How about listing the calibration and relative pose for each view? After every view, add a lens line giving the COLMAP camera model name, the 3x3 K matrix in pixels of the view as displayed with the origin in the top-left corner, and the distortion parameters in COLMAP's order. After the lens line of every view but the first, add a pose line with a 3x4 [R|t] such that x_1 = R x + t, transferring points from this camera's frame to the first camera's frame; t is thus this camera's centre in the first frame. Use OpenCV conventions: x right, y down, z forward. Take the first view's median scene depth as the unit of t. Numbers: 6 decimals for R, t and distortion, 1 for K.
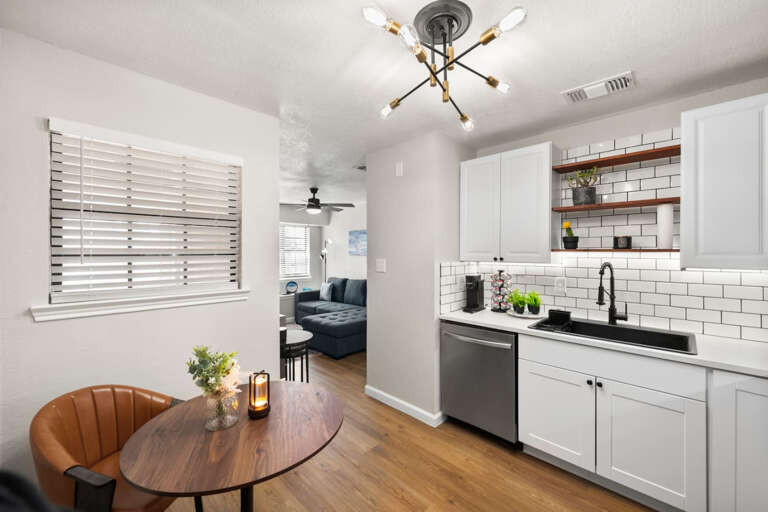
lens RADIAL K [[304.5, 0, 384.5], [0, 304.5, 252.8], [0, 0, 1]] dist [0.000054, 0.000012]
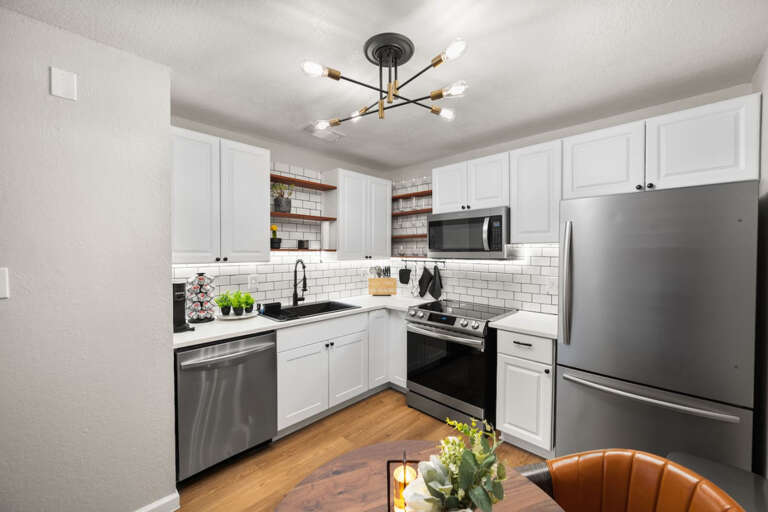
lens RADIAL K [[312.0, 0, 384.0], [0, 312.0, 256.0], [0, 0, 1]] dist [0.001206, 0.000188]
pose [[-0.025211, -0.017478, 0.999529, -0.651941], [-0.002344, 0.999845, 0.017424, -0.007068], [-0.999679, -0.001903, -0.025248, 0.679746]]
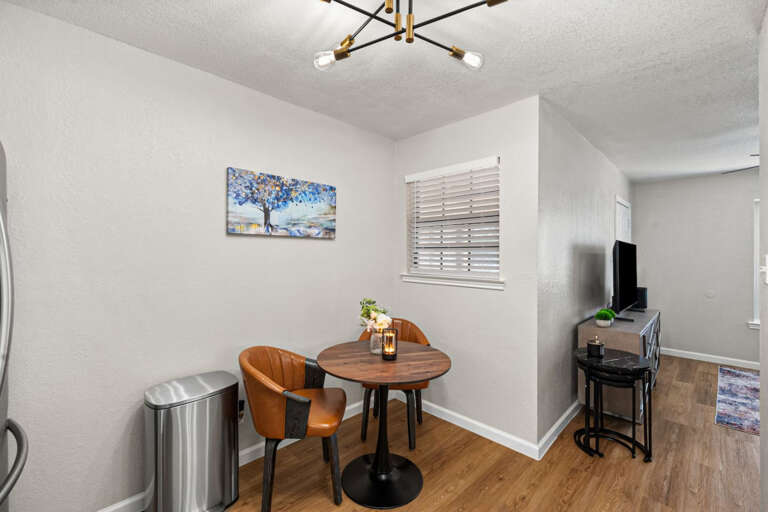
lens RADIAL K [[356.1, 0, 384.8], [0, 356.1, 247.7], [0, 0, 1]] dist [0.001150, -0.000143]
pose [[-0.047651, 0.001088, -0.998863, 0.798363], [0.005094, 0.999987, 0.000847, 0.004503], [0.998851, -0.005048, -0.047656, 0.670657]]
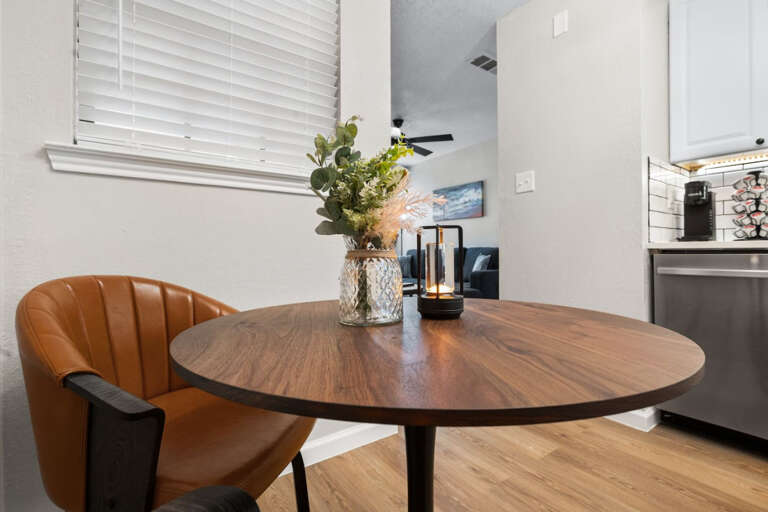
lens RADIAL K [[356.1, 0, 384.8], [0, 356.1, 247.7], [0, 0, 1]] dist [0.001150, -0.000143]
pose [[0.983197, -0.003562, -0.182514, -0.243362], [0.003481, 0.999994, -0.000762, 0.261964], [0.182515, 0.000114, 0.983203, 0.282295]]
